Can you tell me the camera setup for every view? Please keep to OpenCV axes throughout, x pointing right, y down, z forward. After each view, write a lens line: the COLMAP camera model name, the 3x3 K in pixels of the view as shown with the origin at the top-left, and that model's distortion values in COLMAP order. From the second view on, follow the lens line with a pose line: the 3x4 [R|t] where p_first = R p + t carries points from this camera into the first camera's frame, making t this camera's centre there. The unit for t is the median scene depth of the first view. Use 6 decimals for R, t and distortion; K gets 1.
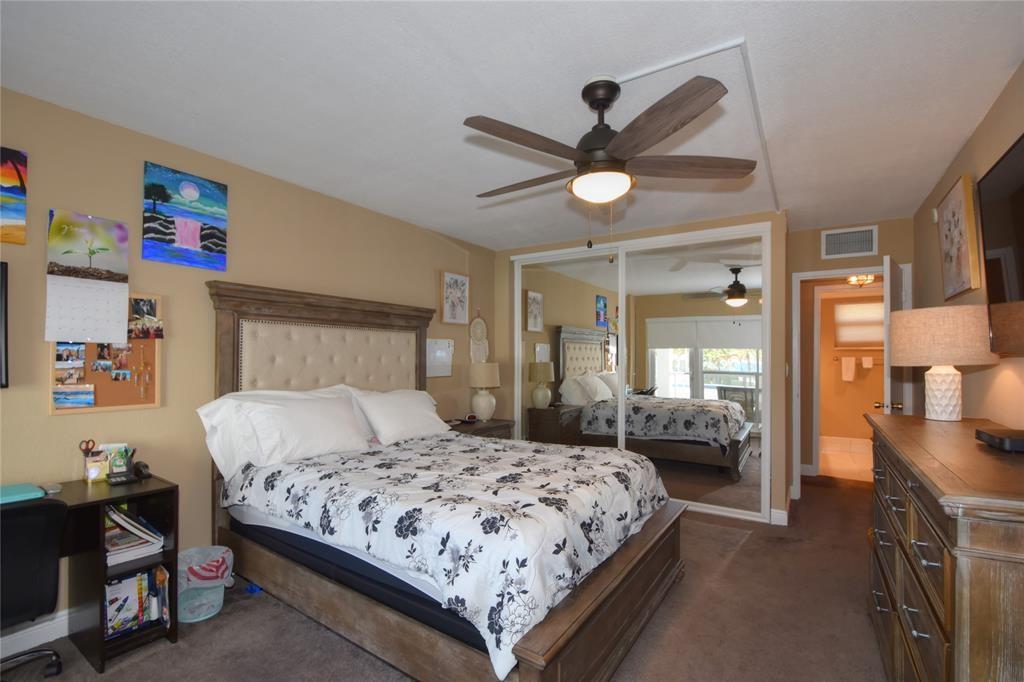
lens RADIAL K [[459.6, 0, 515.6], [0, 459.6, 352.1], [0, 0, 1]] dist [0.000636, -0.000335]
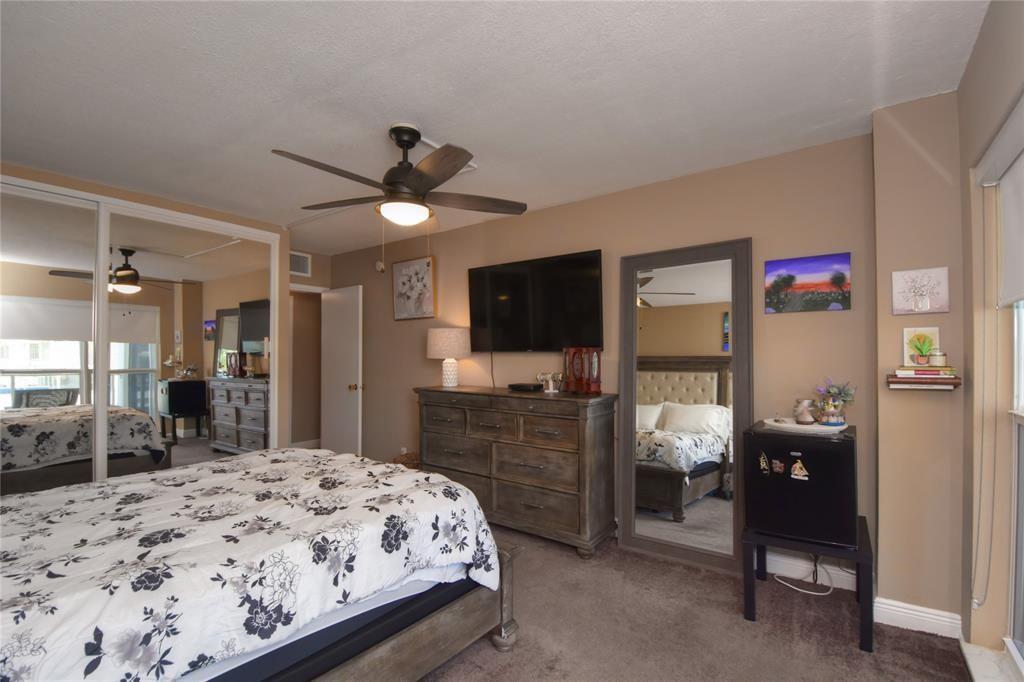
lens RADIAL K [[459.6, 0, 518.0], [0, 459.6, 348.8], [0, 0, 1]] dist [0.000636, -0.000335]
pose [[0.052748, 0.014672, 0.998500, -0.899469], [-0.016862, 0.999763, -0.013800, 0.010533], [-0.998465, -0.016109, 0.052983, 0.561894]]
